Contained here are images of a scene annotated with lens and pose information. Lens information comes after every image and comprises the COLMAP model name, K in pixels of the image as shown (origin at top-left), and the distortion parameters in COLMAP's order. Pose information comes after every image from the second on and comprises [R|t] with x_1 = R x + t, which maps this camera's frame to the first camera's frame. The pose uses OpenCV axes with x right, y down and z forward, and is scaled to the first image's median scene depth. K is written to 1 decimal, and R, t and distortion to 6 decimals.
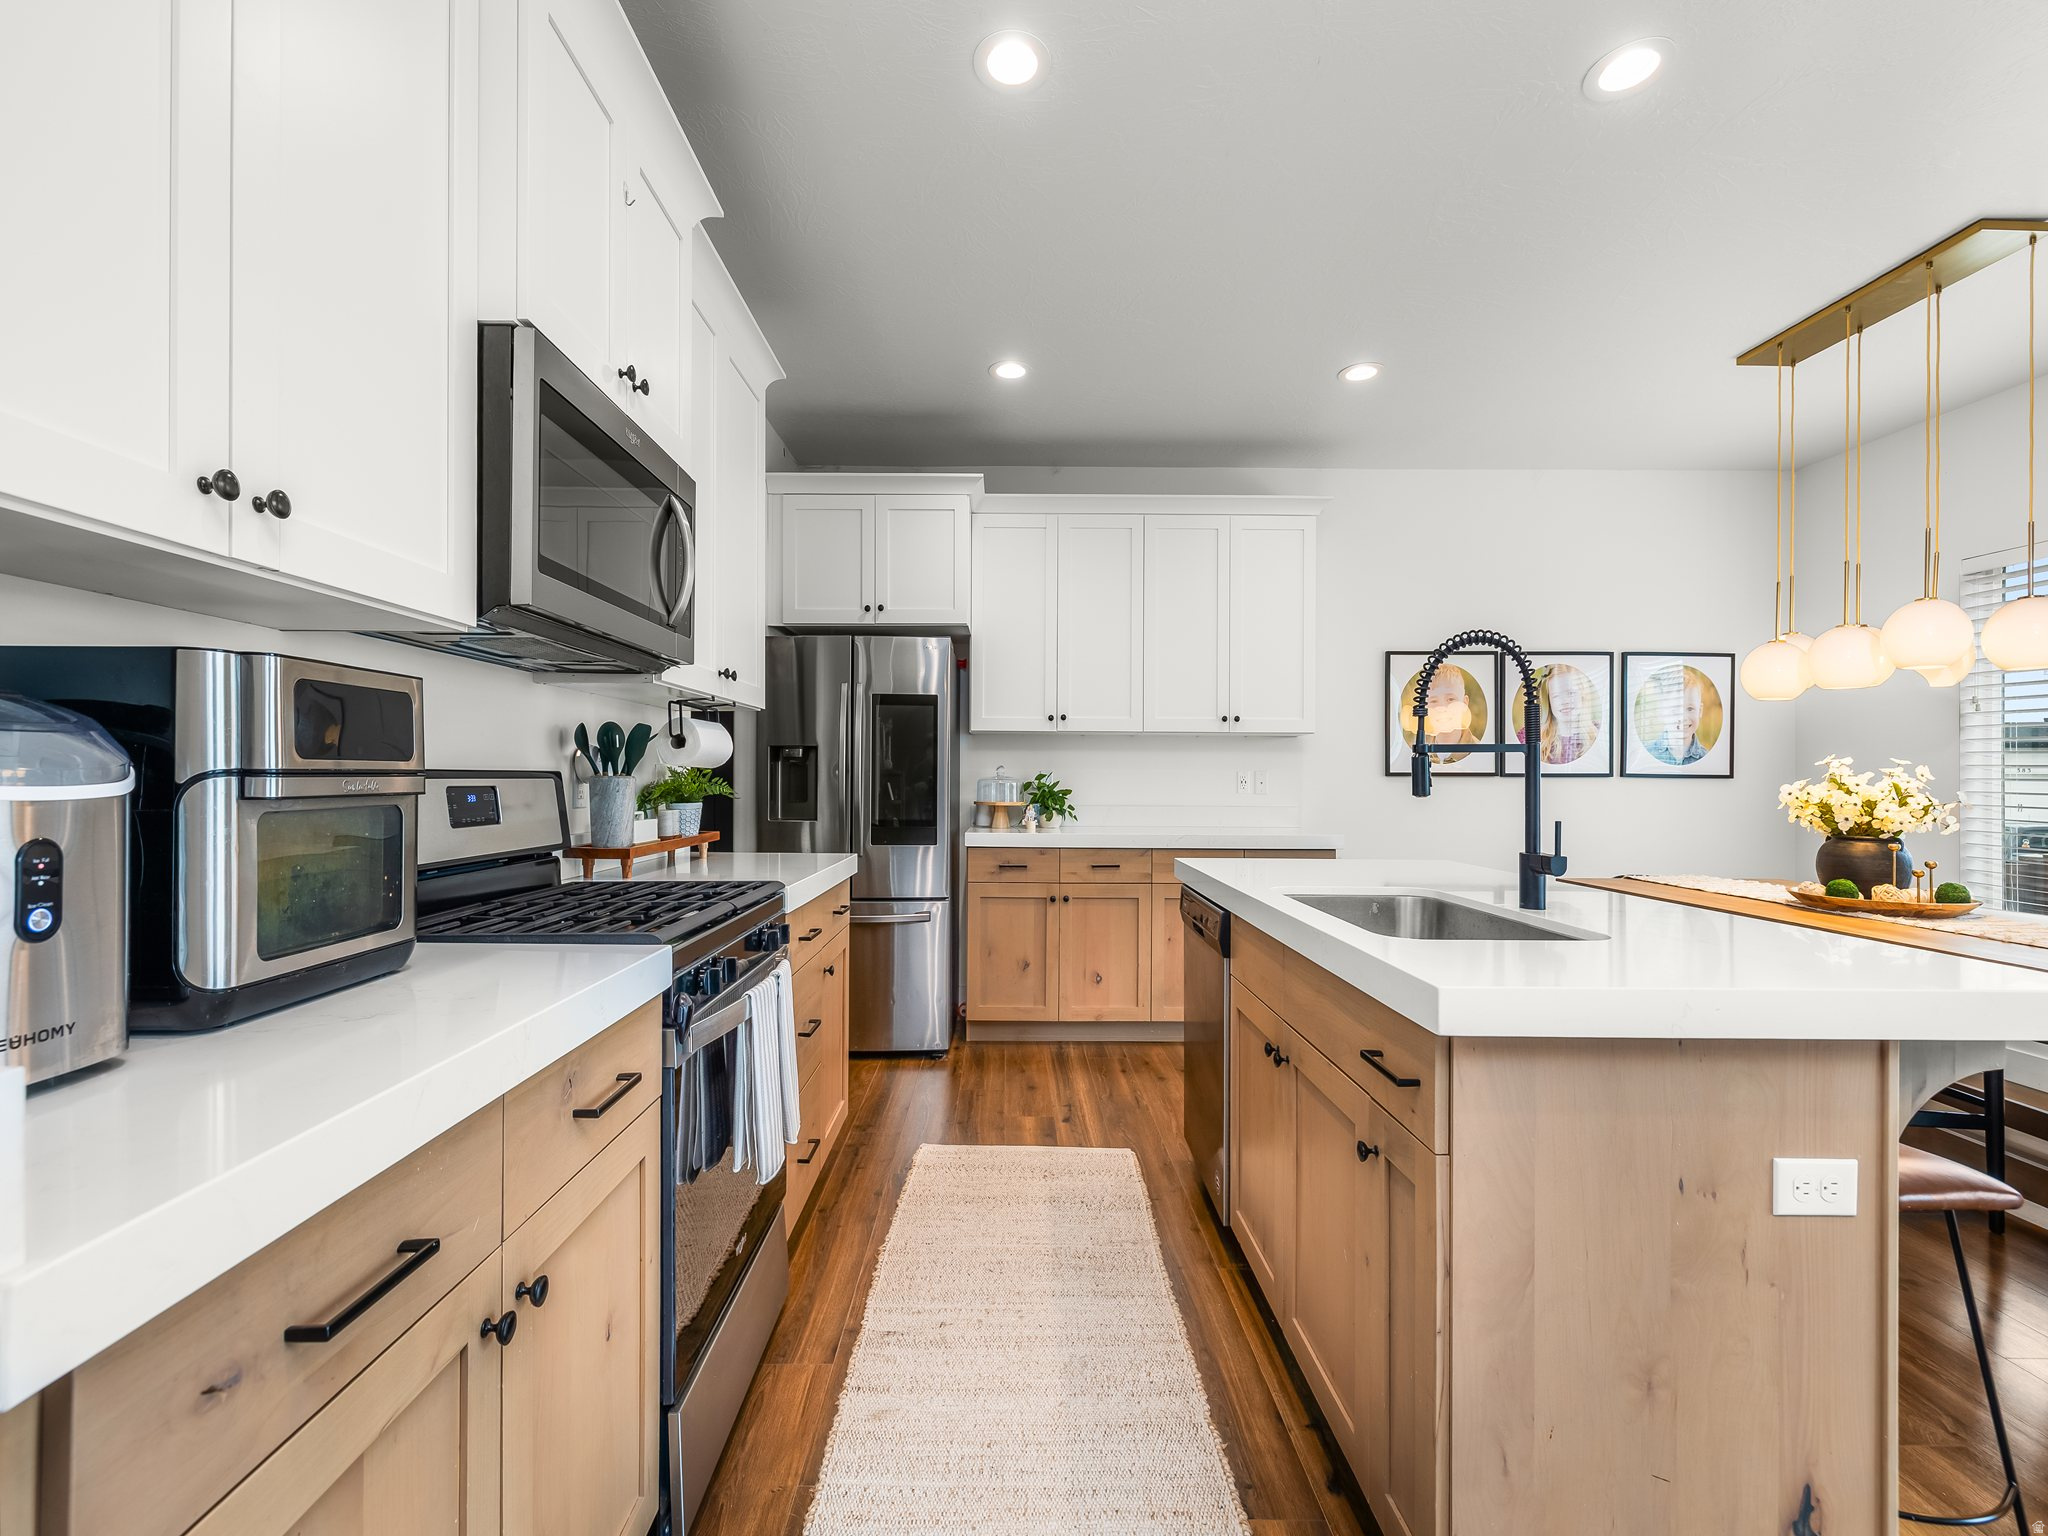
lens RADIAL K [[871.3, 0, 1012.6], [0, 871.3, 776.4], [0, 0, 1]] dist [0.000788, 0.000121]
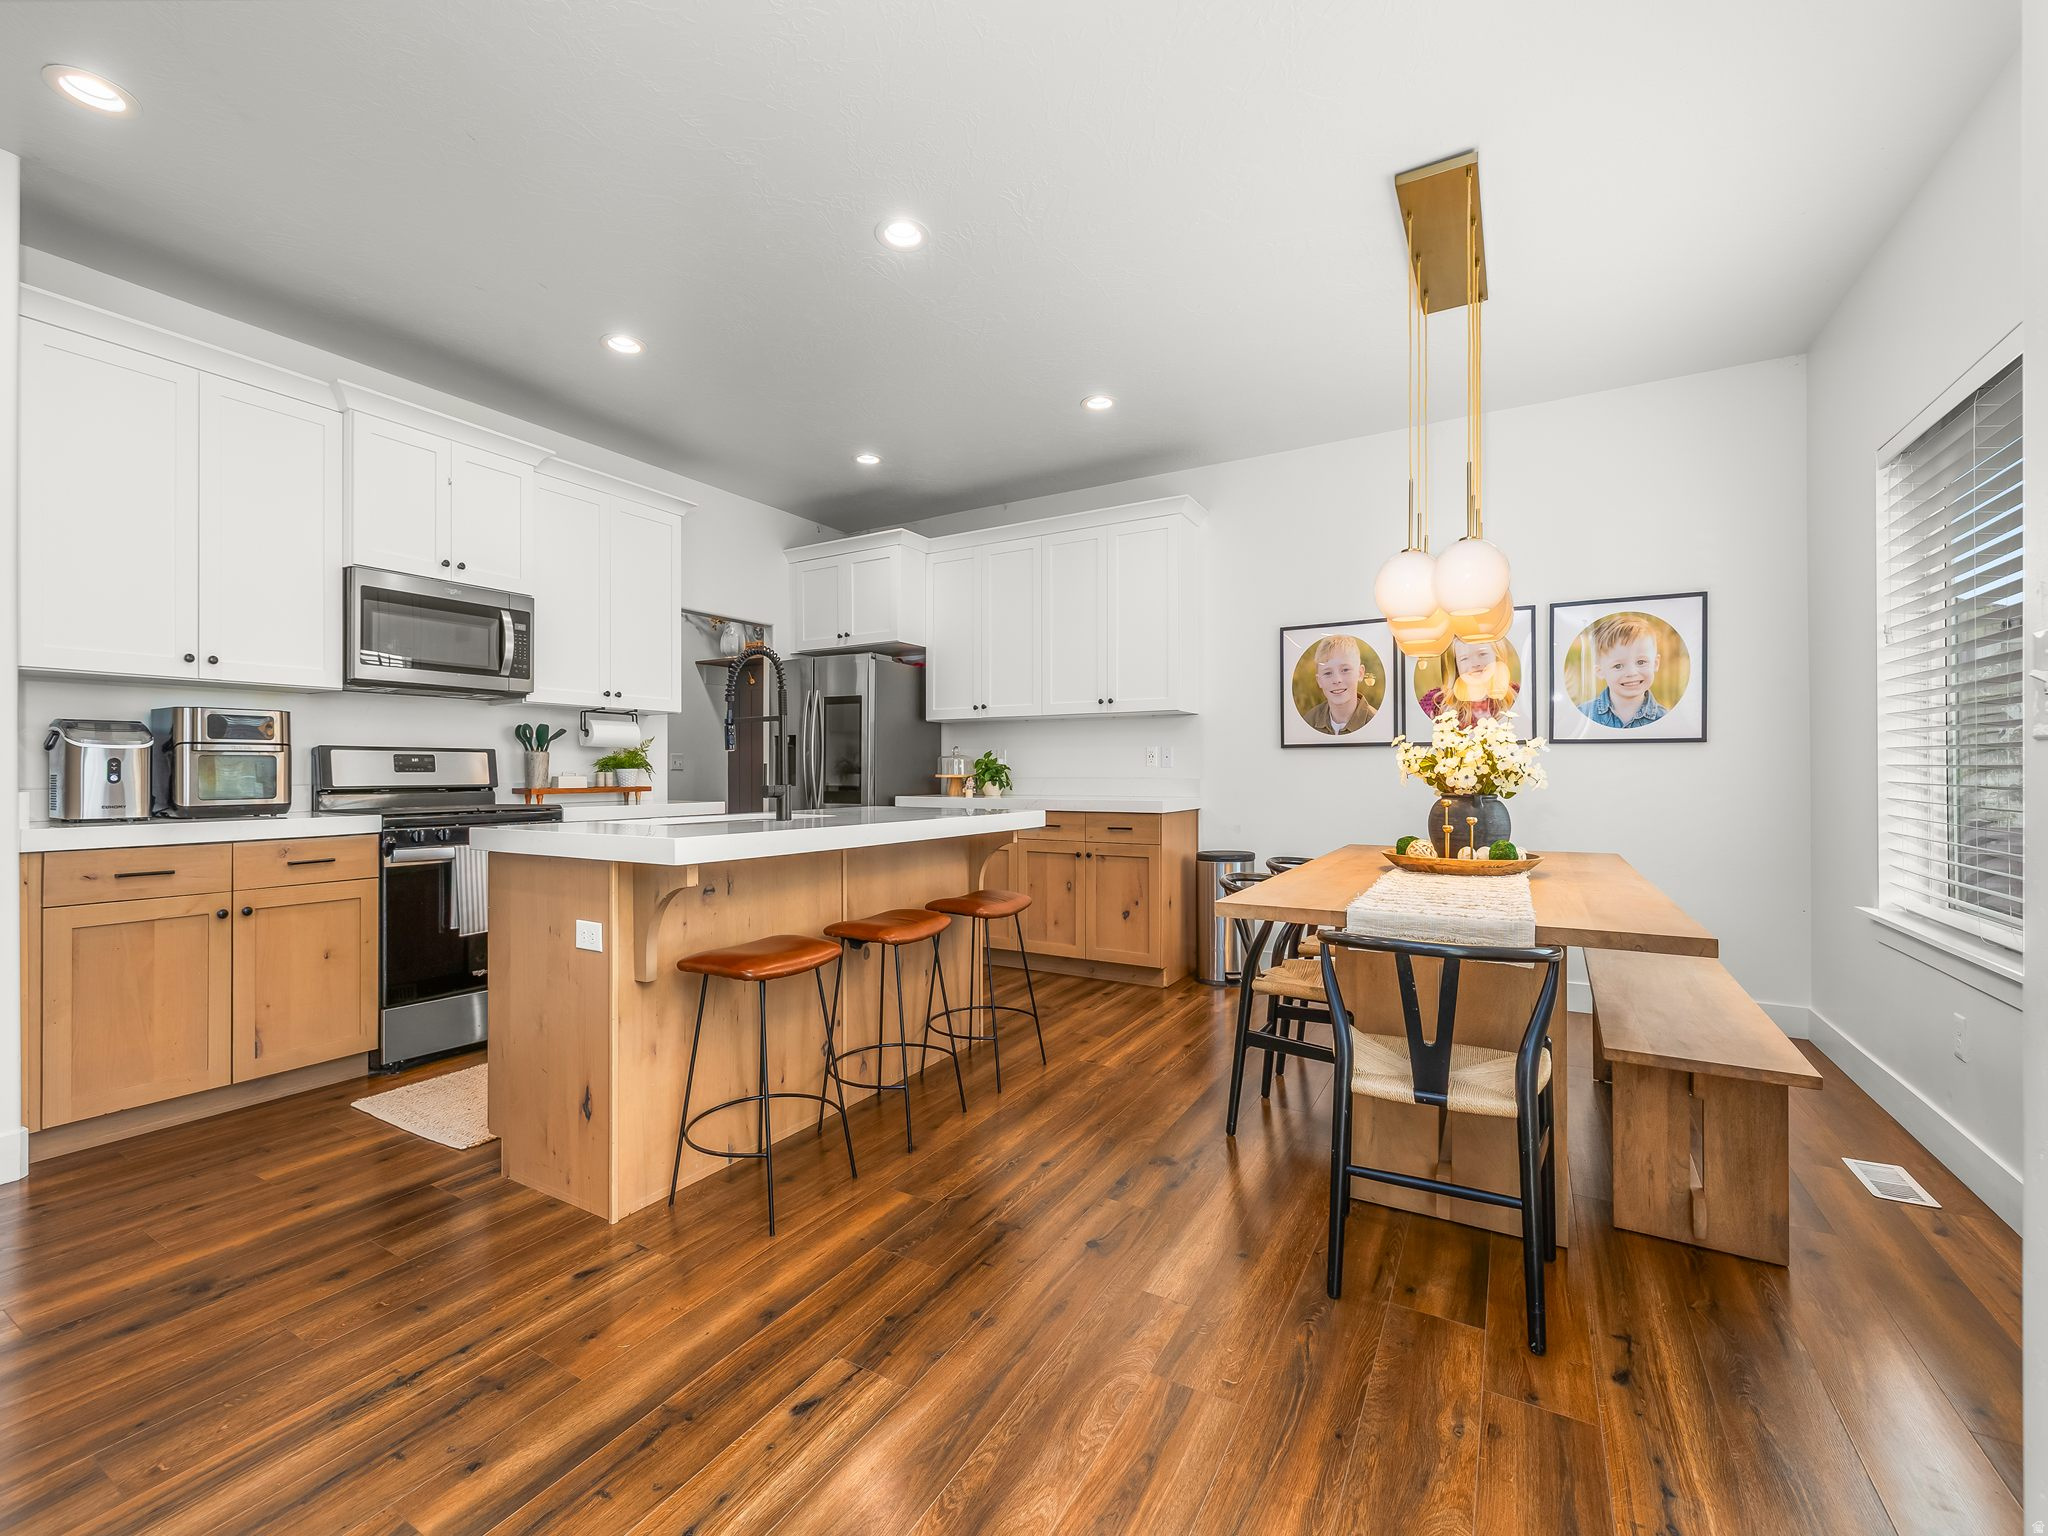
lens RADIAL K [[868.6, 0, 1013.6], [0, 868.6, 766.6], [0, 0, 1]] dist [0.000769, 0.000225]
pose [[0.858910, -0.011639, -0.511995, 1.053638], [0.008574, 0.999928, -0.008347, 0.042128], [0.512056, 0.002779, 0.858948, -0.076700]]
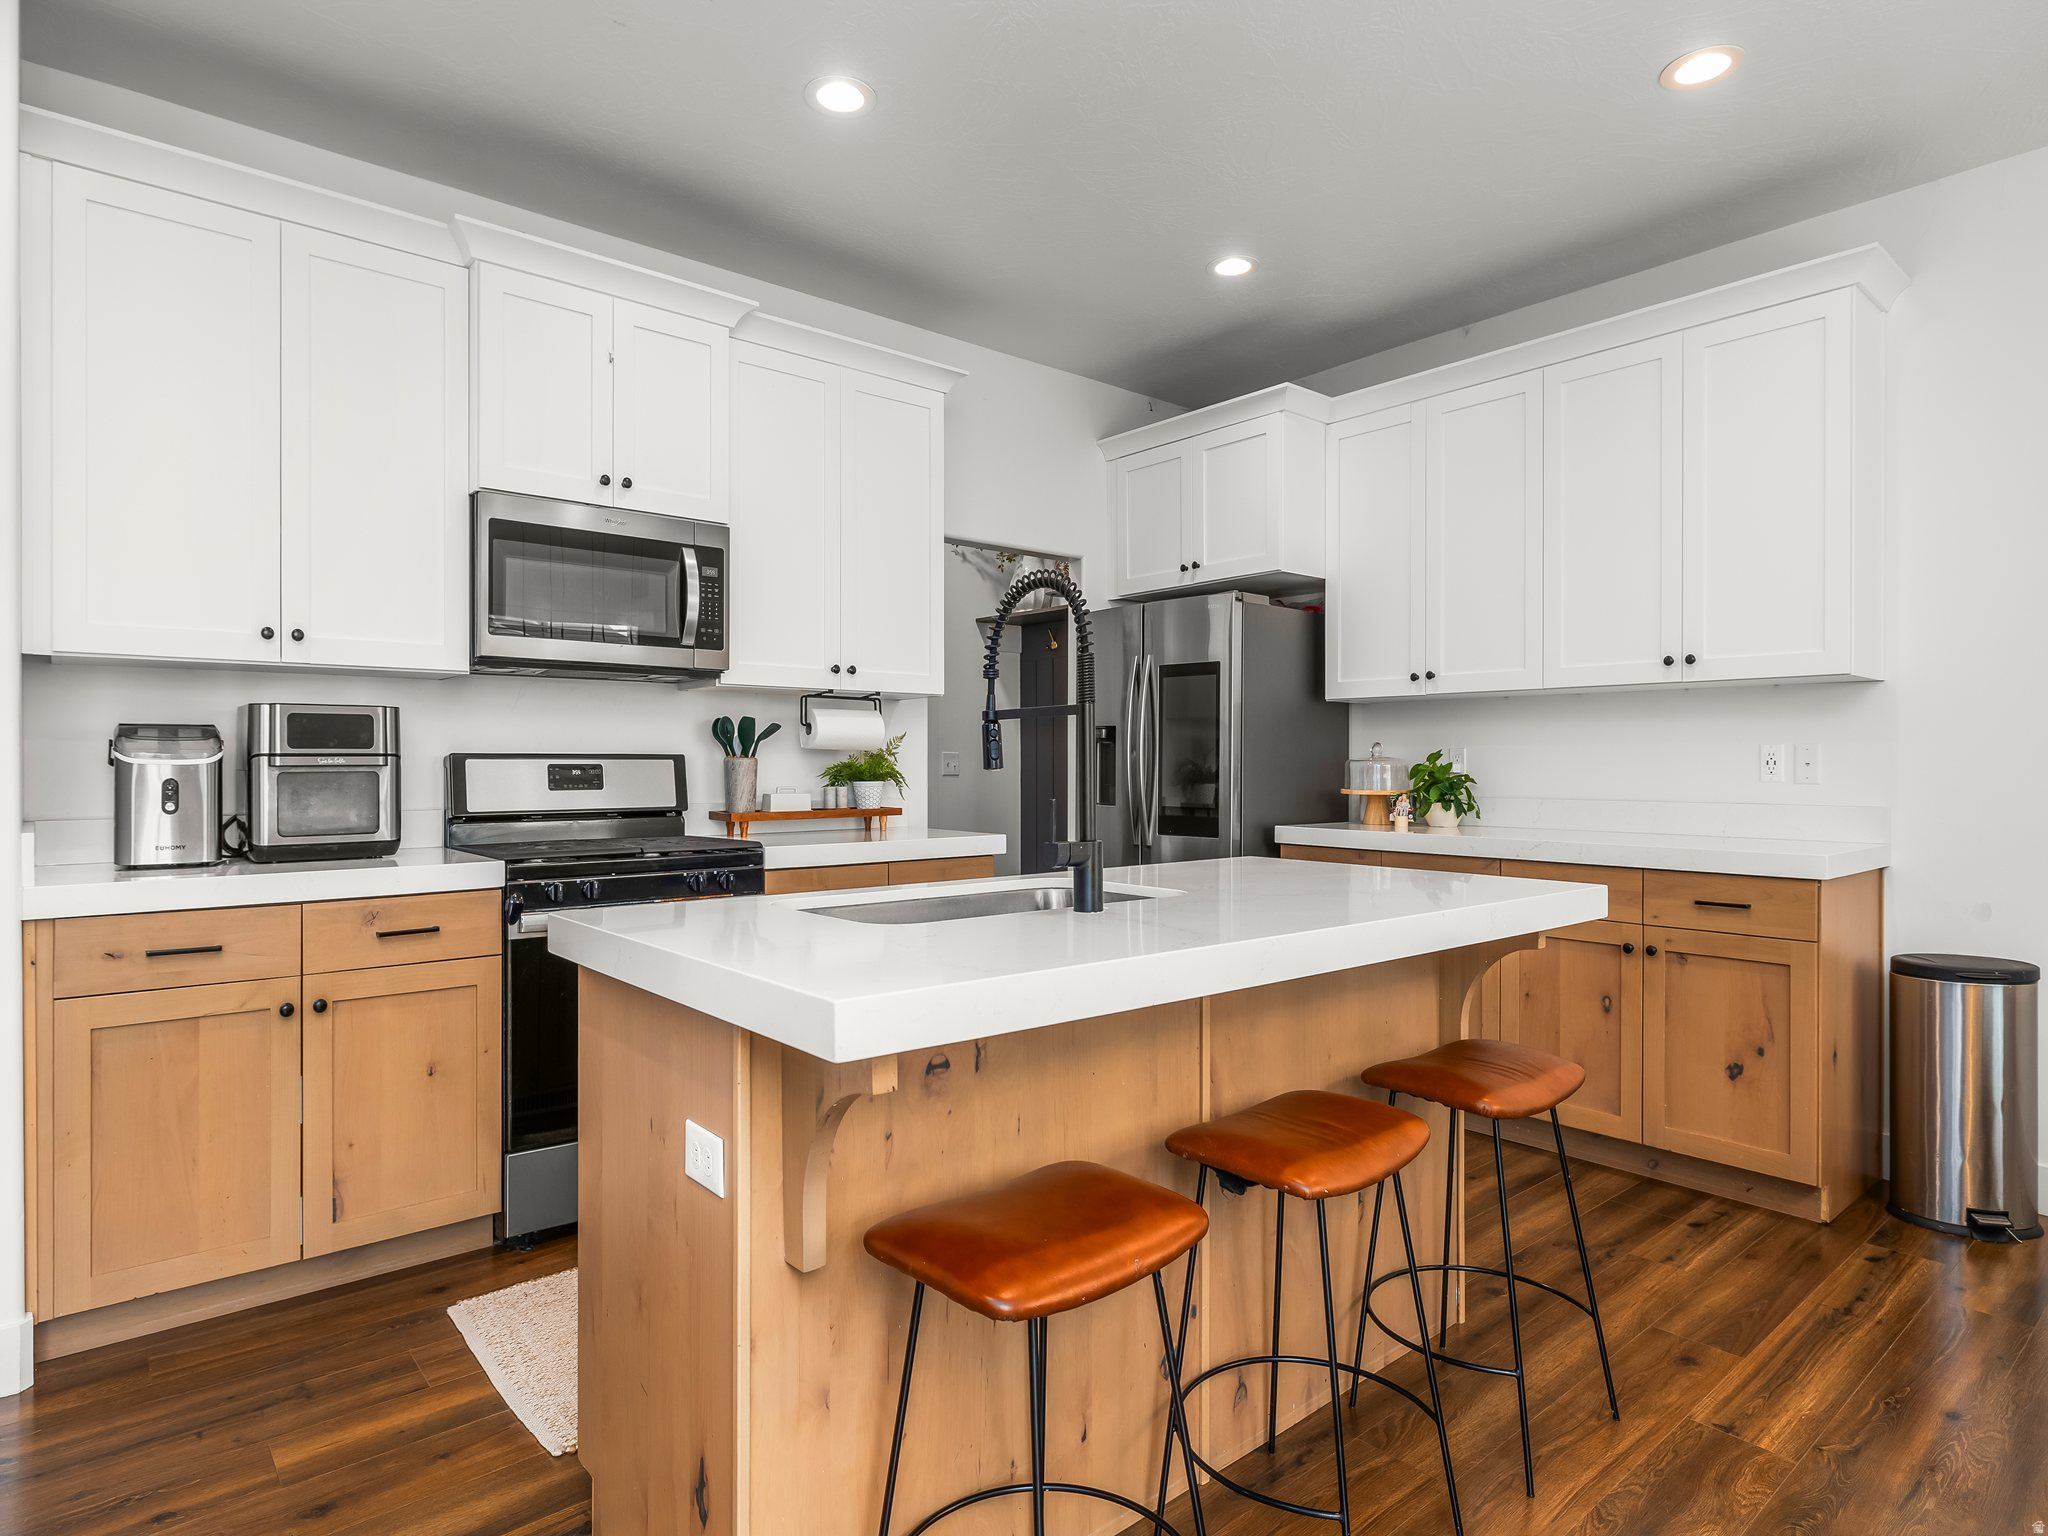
lens RADIAL K [[1139.0, 0, 1012.9], [0, 1139.0, 762.9], [0, 0, 1]] dist [-0.000277, 0.000104]
pose [[0.640157, -0.005806, -0.768222, 0.814752], [0.004577, 0.999983, -0.003744, 0.011239], [0.768231, -0.001119, 0.640172, 0.169609]]
